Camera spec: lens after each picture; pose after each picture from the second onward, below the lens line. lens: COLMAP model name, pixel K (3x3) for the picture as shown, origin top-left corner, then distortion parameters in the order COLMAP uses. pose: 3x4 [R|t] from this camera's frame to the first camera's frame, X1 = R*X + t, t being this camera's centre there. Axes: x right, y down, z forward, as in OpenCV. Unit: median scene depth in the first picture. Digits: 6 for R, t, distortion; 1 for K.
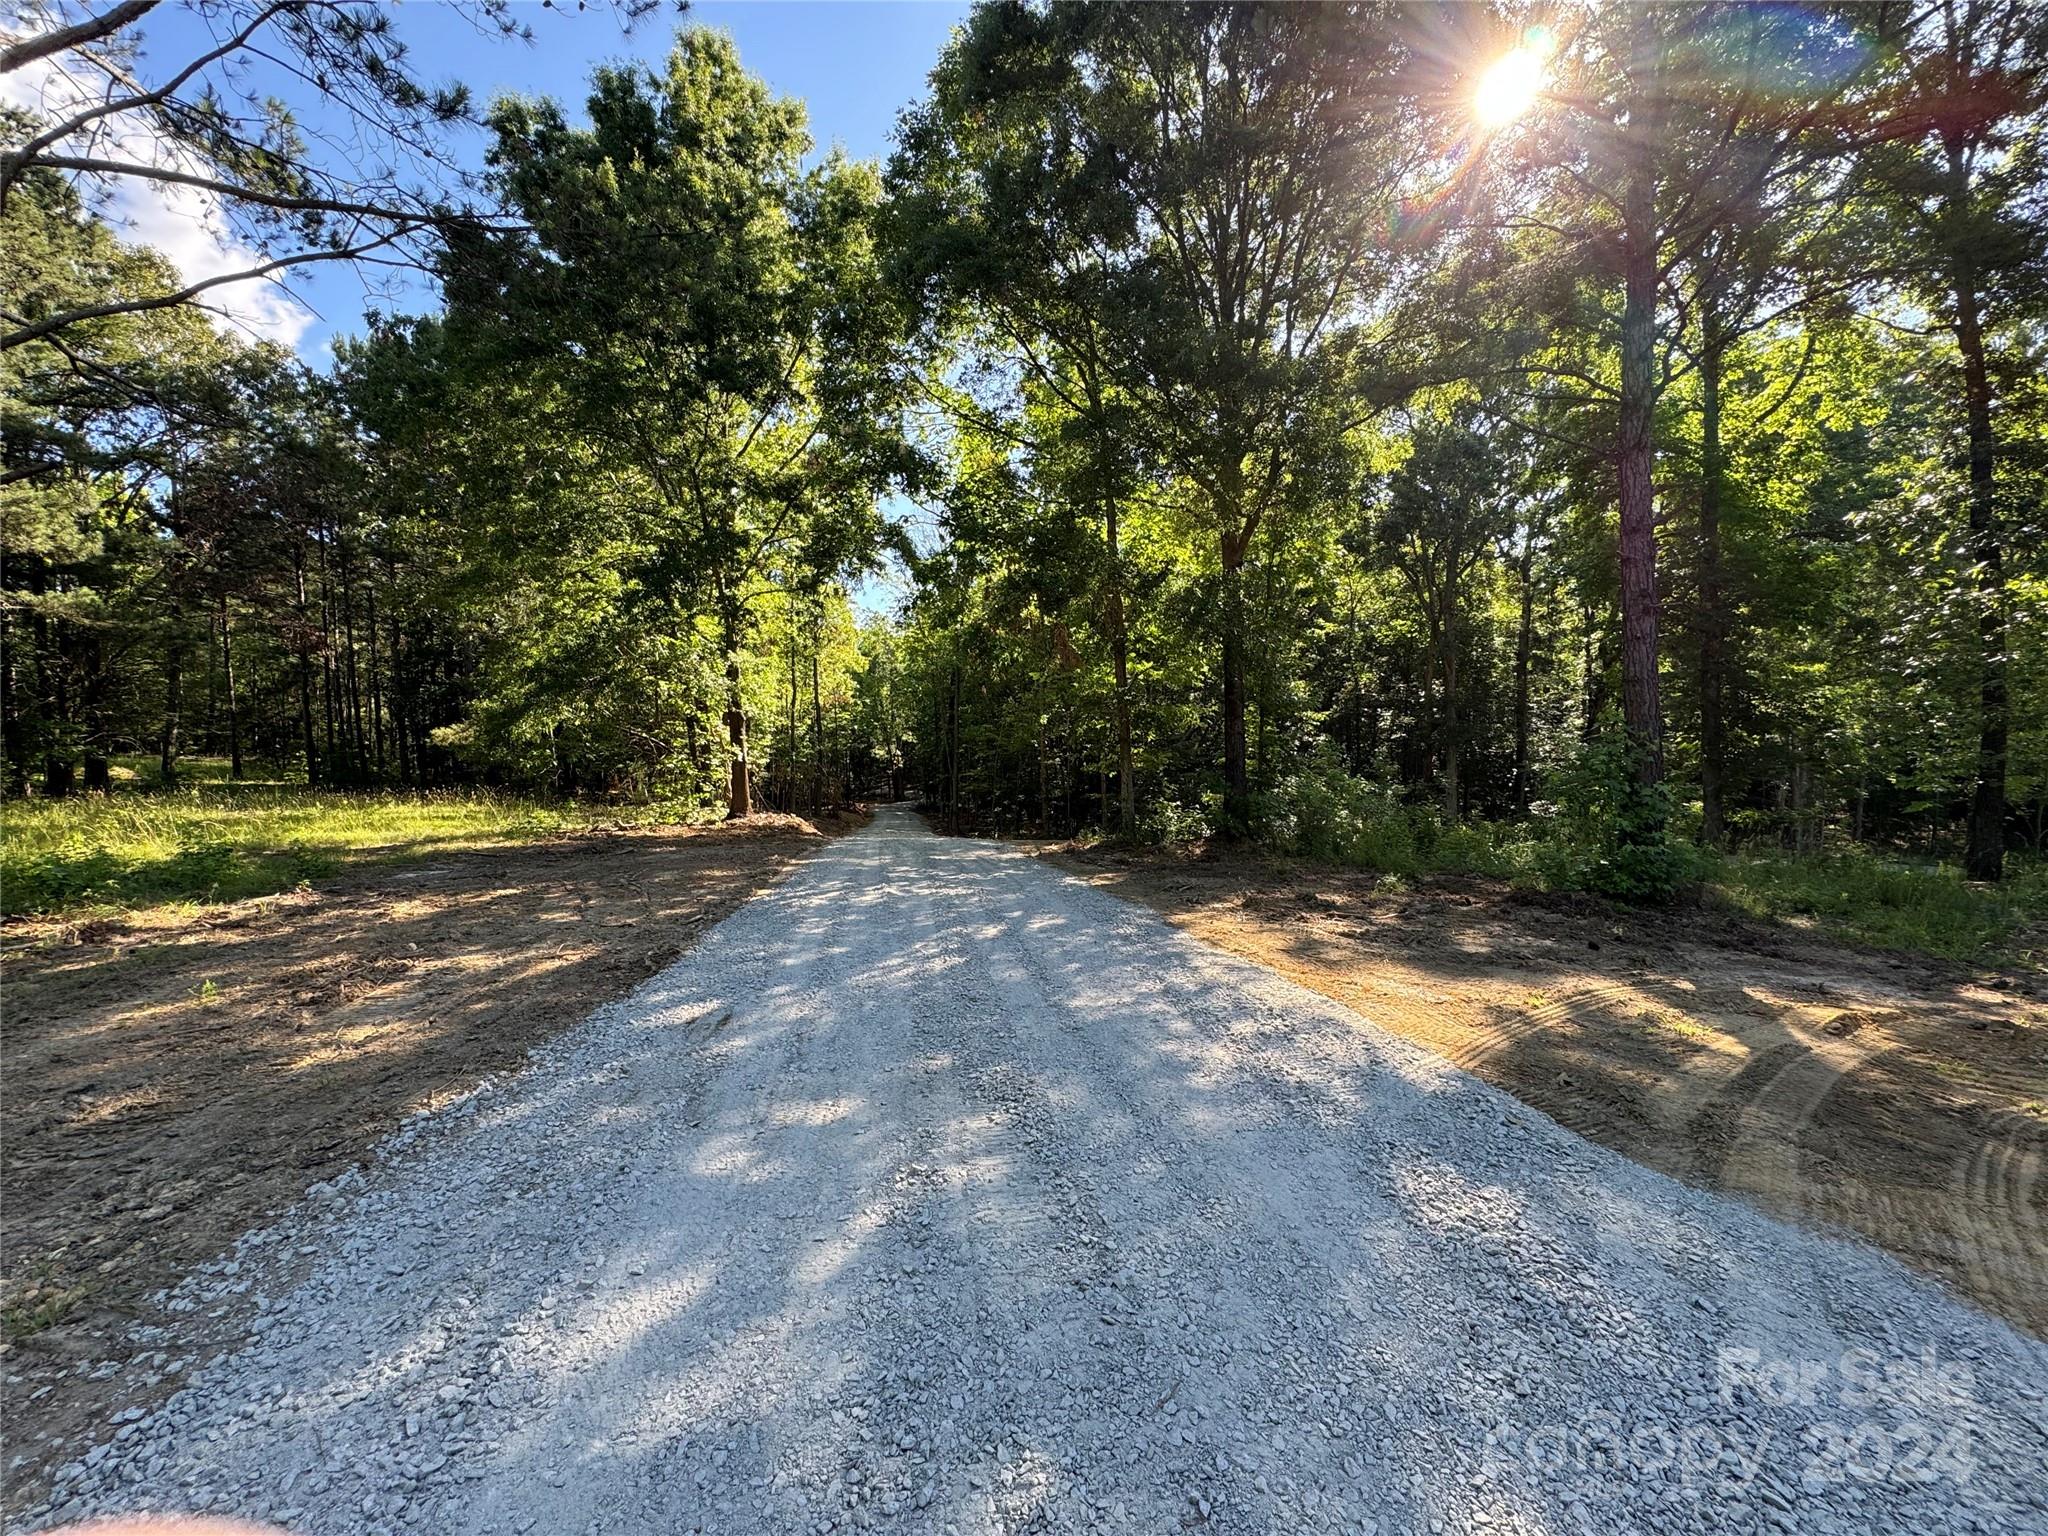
lens RADIAL K [[822.0, 0, 1009.5], [0, 822.0, 760.8], [0, 0, 1]] dist [-0.000743, -0.000017]
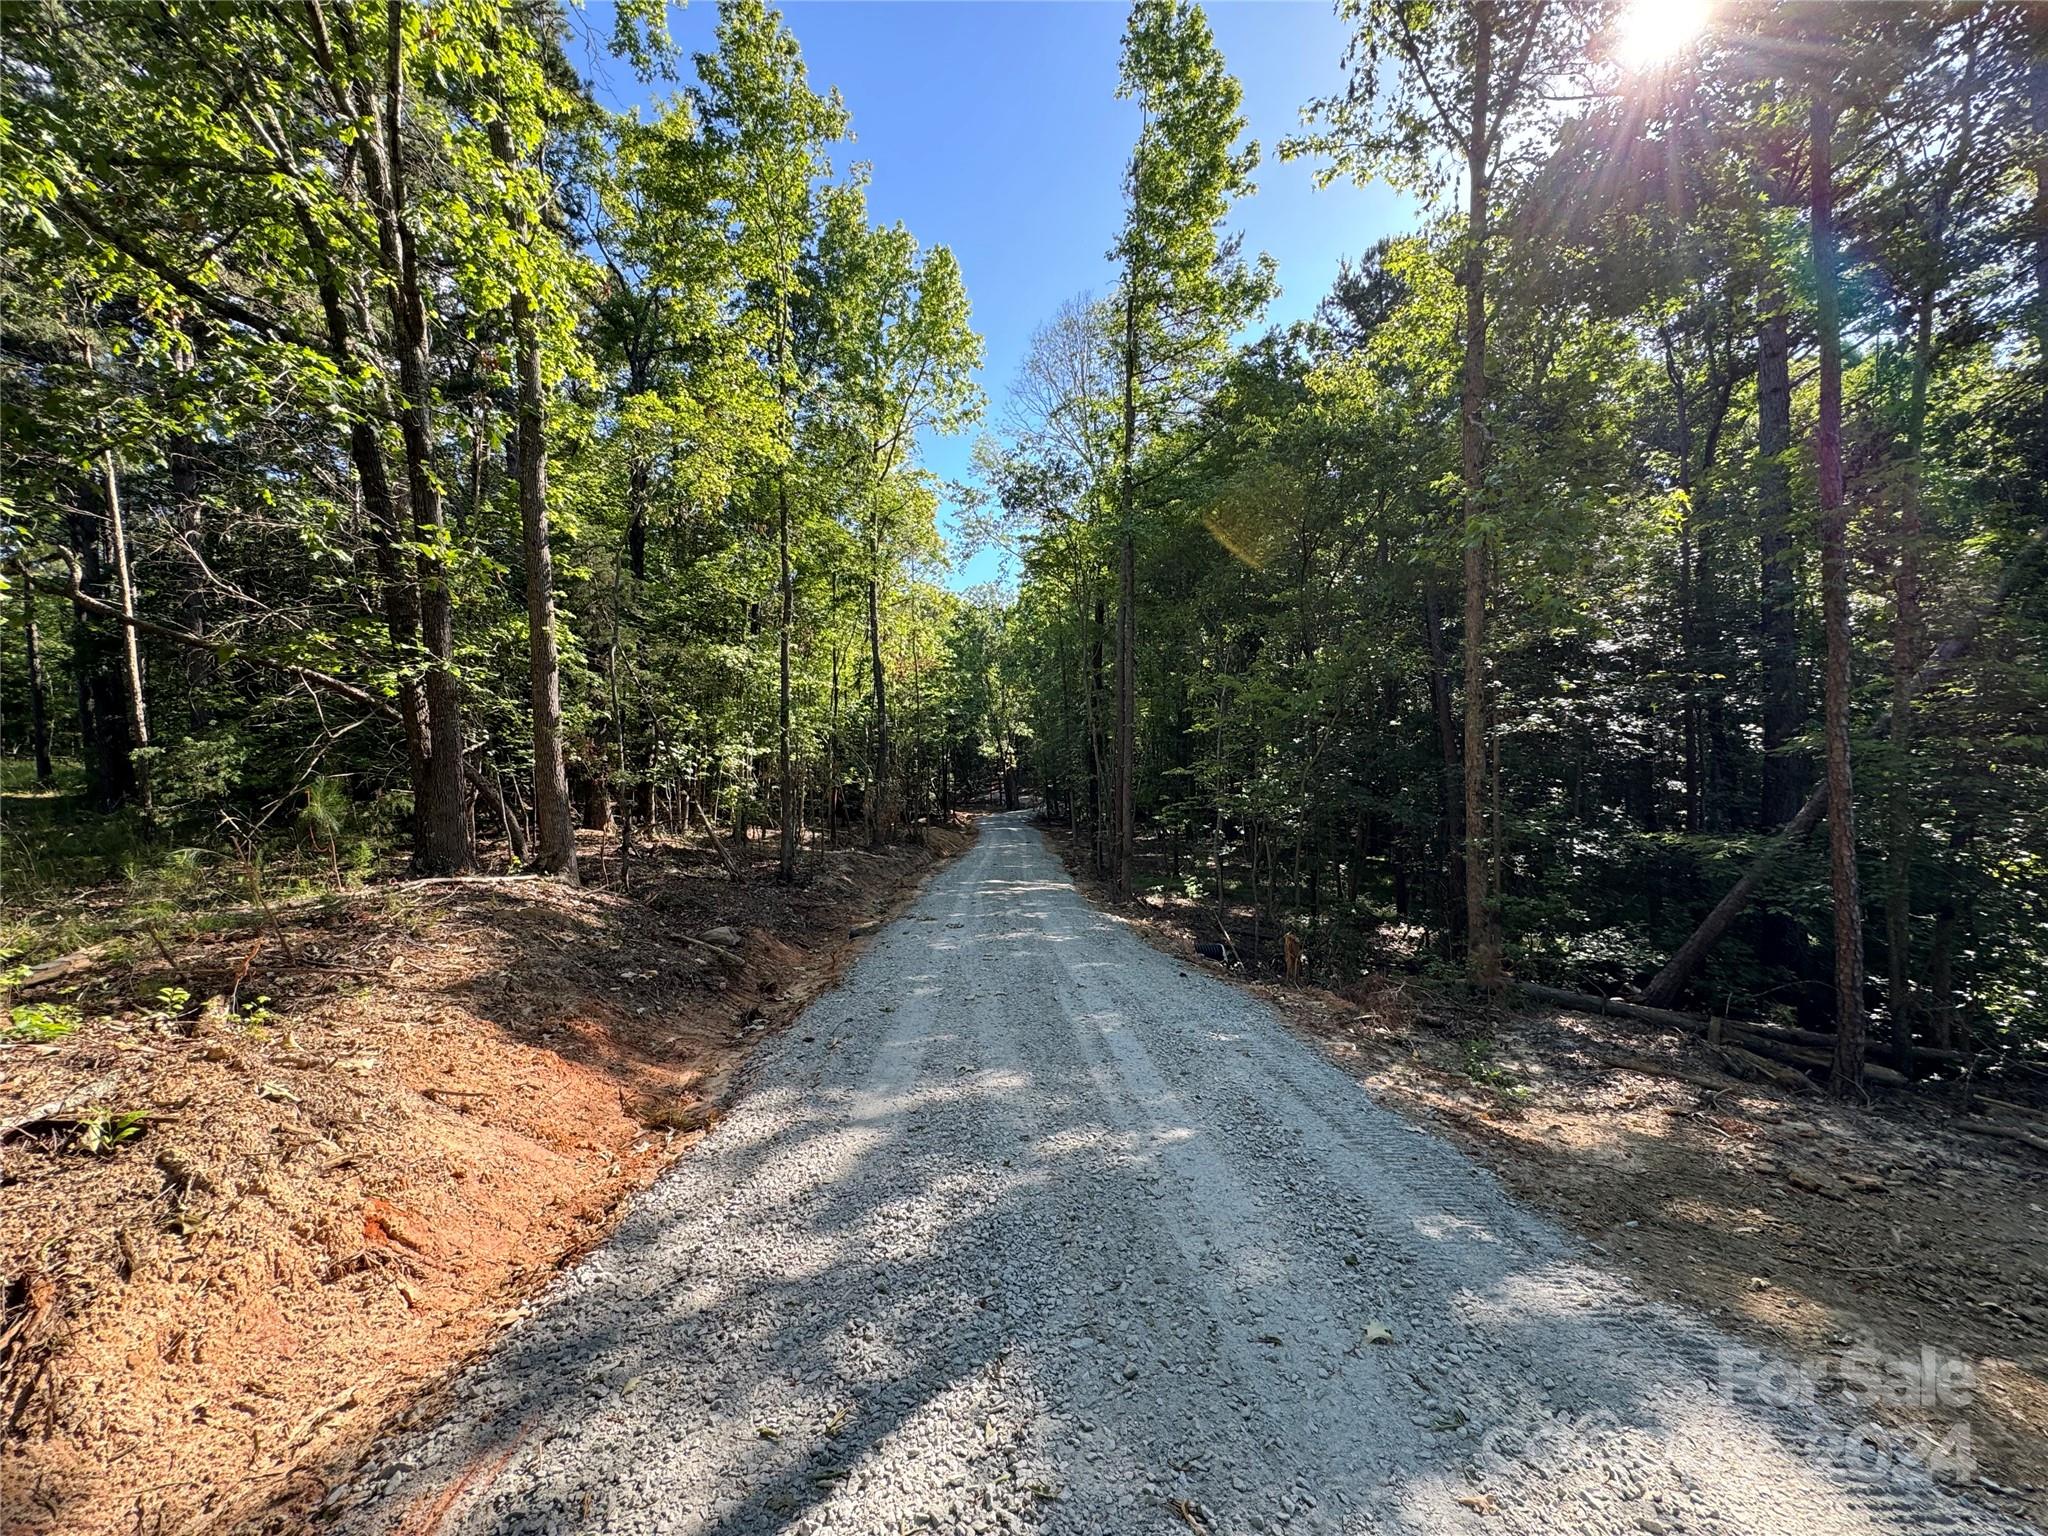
lens RADIAL K [[822.0, 0, 1028.4], [0, 822.0, 777.3], [0, 0, 1]] dist [-0.000743, -0.000017]
pose [[0.993573, -0.009079, -0.112831, -0.038166], [0.011107, 0.999788, 0.017353, 0.005031], [0.112649, -0.018495, 0.993463, 0.280992]]
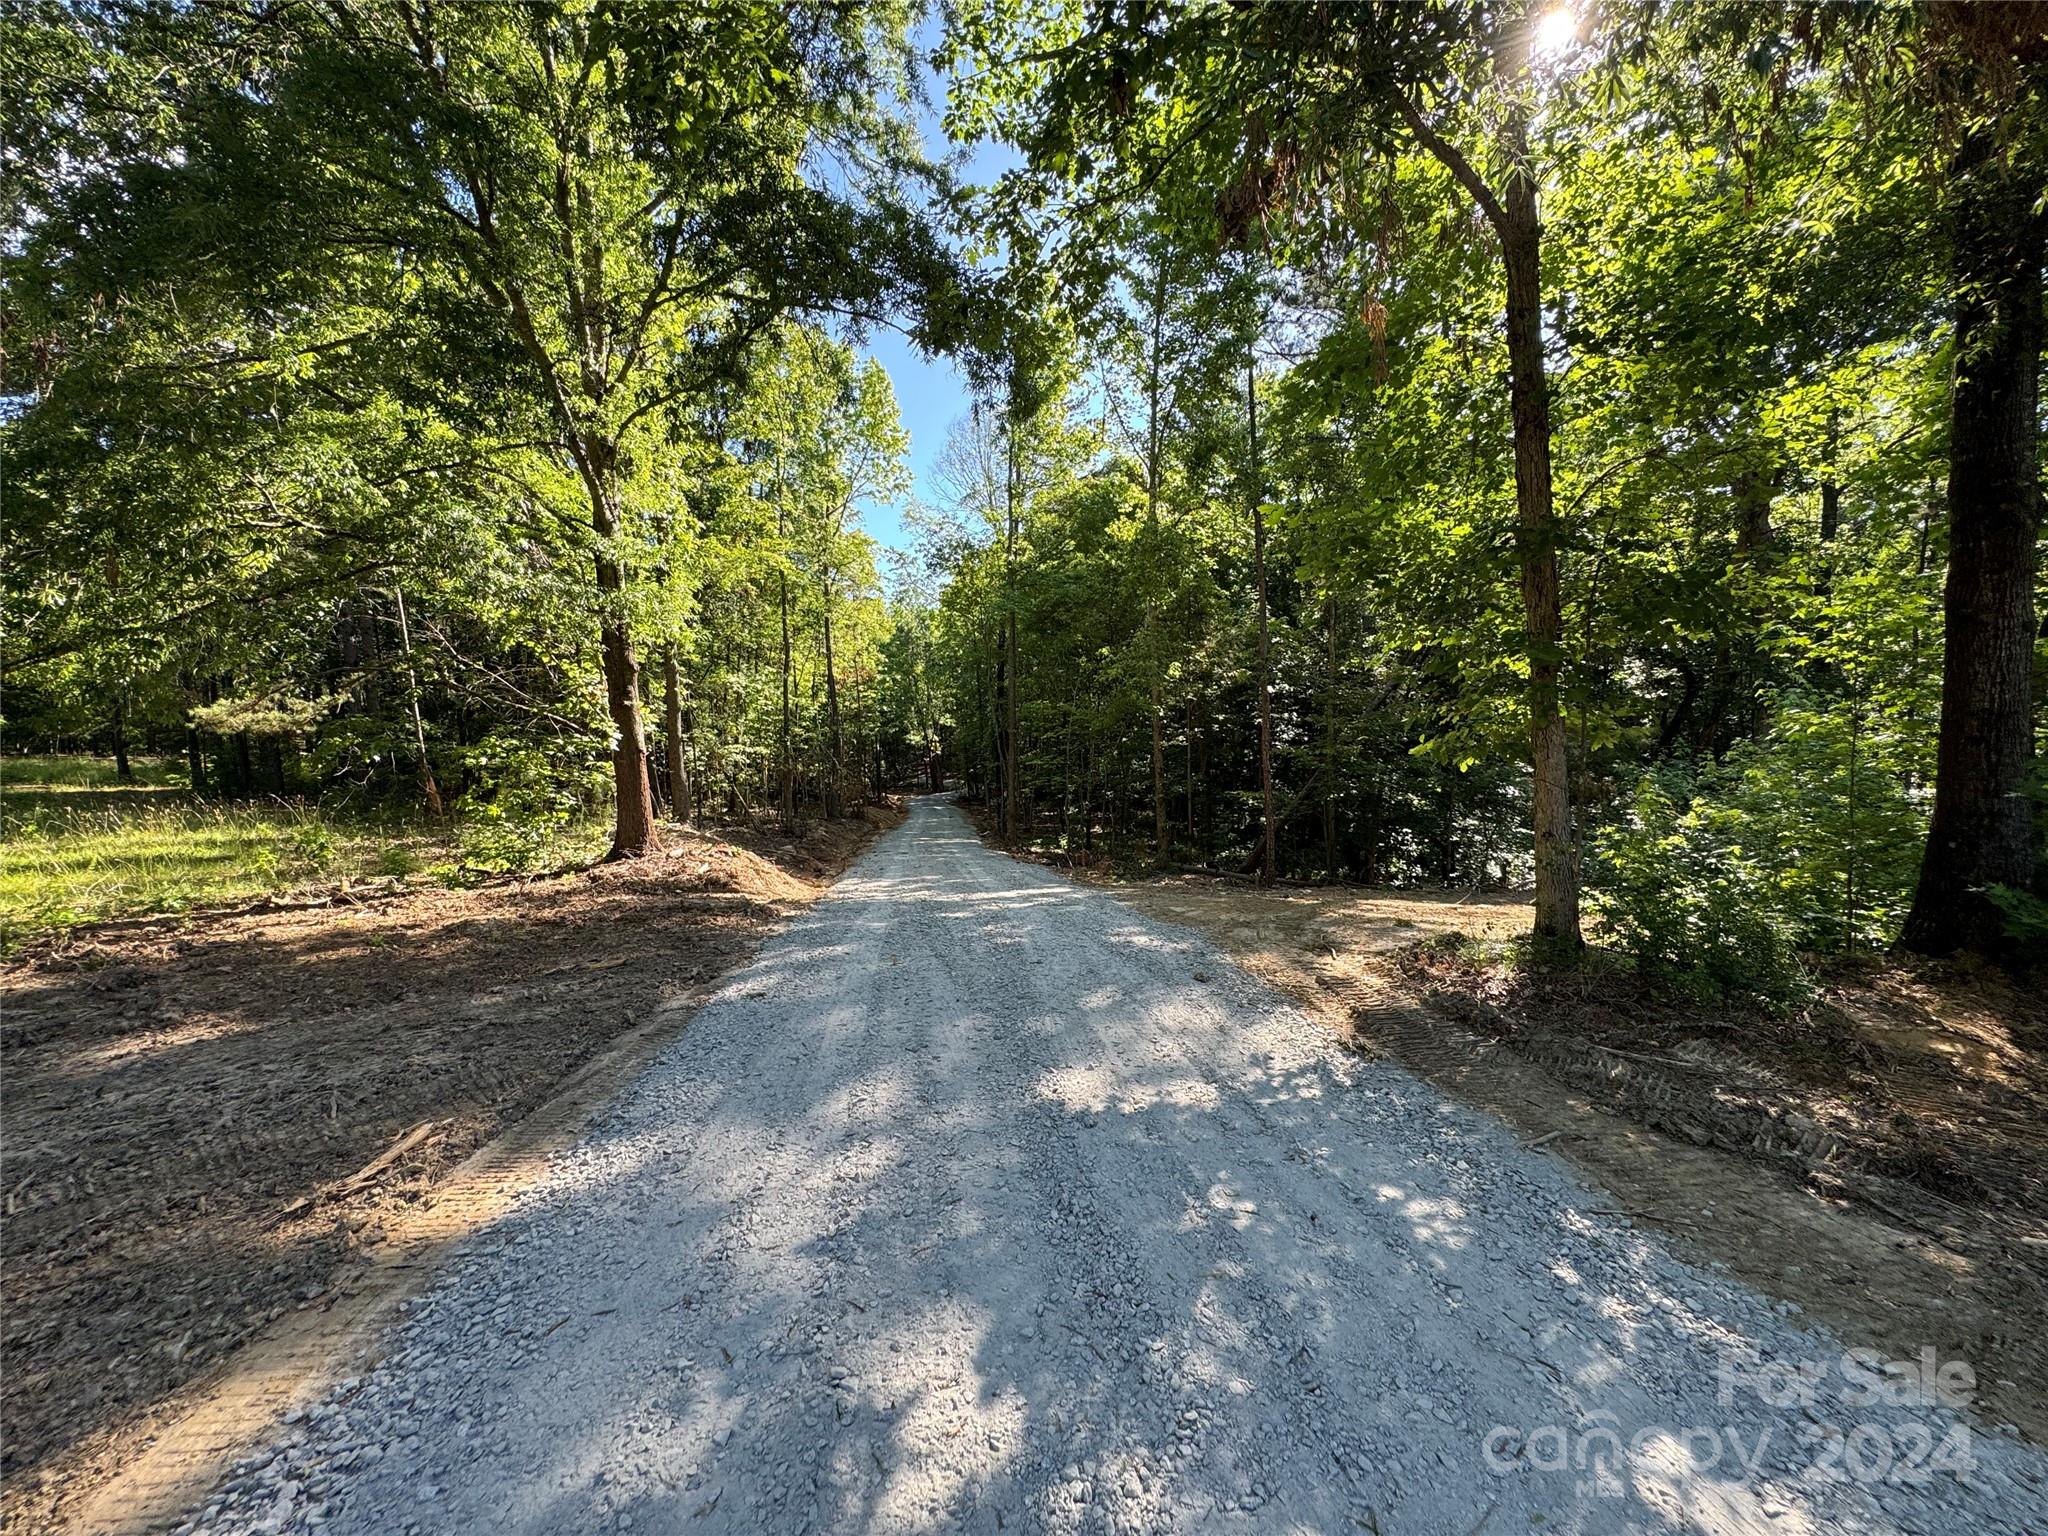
lens RADIAL K [[822.0, 0, 1016.7], [0, 822.0, 763.7], [0, 0, 1]] dist [-0.000743, -0.000017]
pose [[0.999095, -0.020451, -0.037305, -0.019400], [0.021261, 0.999544, 0.021431, 0.001164], [0.036850, -0.022205, 0.999074, 0.149163]]
